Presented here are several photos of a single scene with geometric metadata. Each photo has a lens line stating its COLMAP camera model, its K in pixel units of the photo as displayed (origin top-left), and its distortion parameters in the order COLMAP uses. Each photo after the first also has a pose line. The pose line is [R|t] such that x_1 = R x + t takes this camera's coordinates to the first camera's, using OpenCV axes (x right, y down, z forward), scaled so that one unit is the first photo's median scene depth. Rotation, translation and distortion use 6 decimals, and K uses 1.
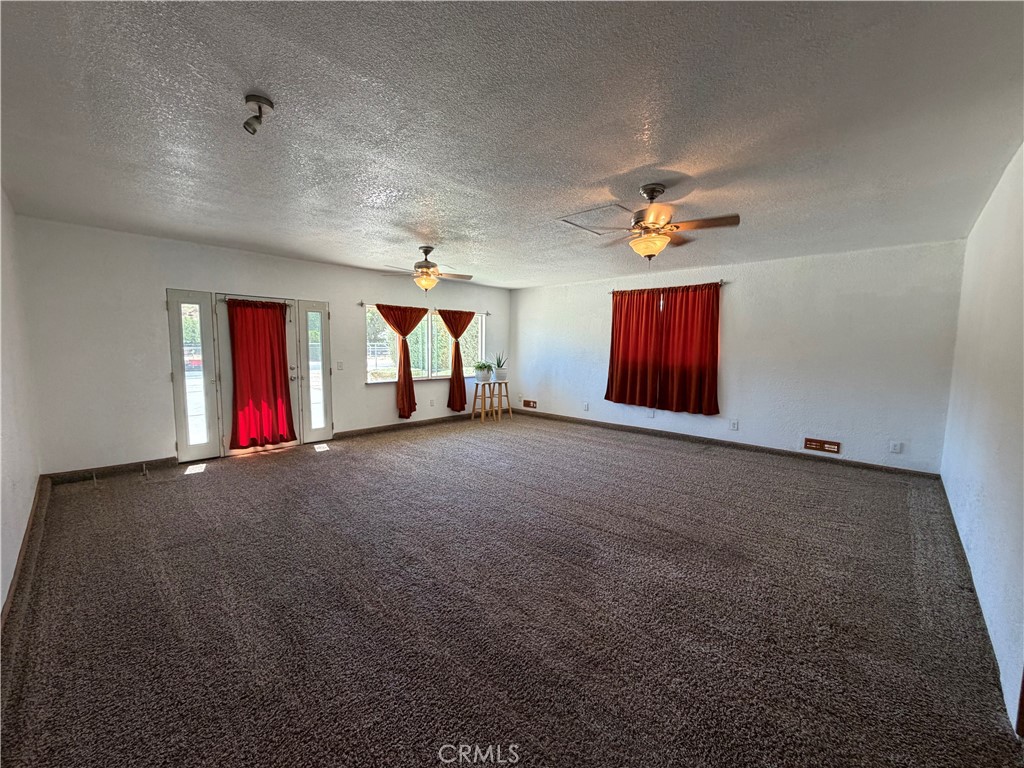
lens RADIAL K [[410.2, 0, 512.0], [0, 410.2, 386.6], [0, 0, 1]] dist [-0.004289, 0.000010]
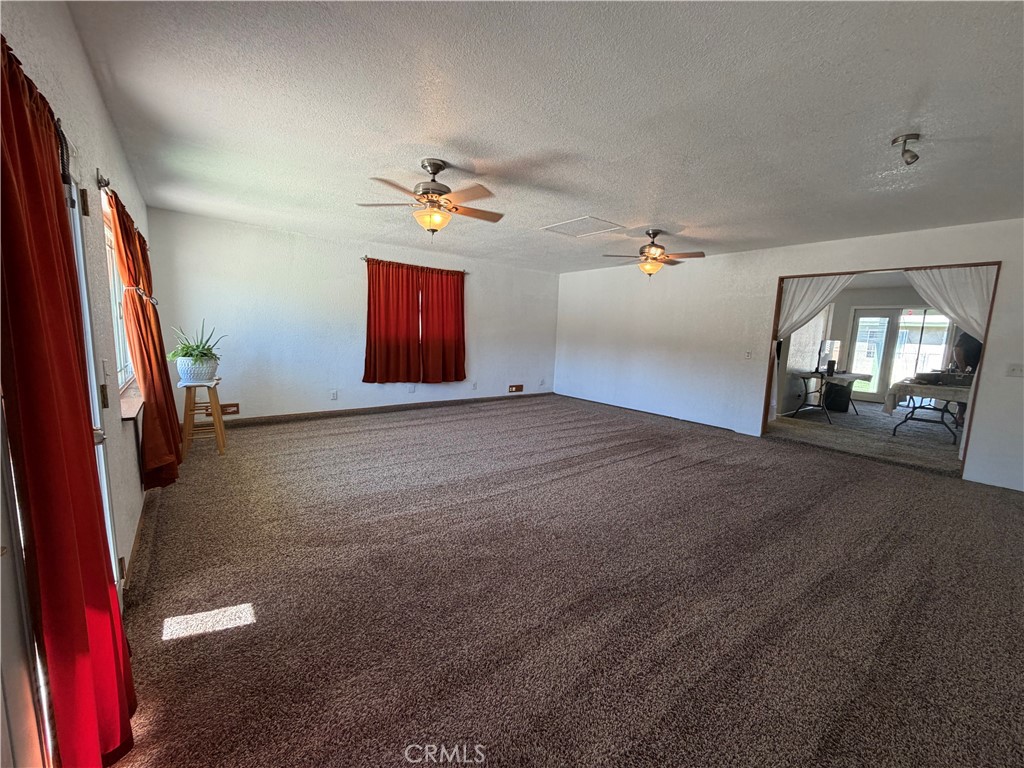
lens RADIAL K [[410.2, 0, 509.8], [0, 410.2, 388.2], [0, 0, 1]] dist [-0.004289, 0.000010]
pose [[0.155506, -0.150696, 0.976273, -0.622982], [0.059081, 0.987945, 0.143087, -0.067439], [-0.986067, 0.035428, 0.162535, 0.586409]]
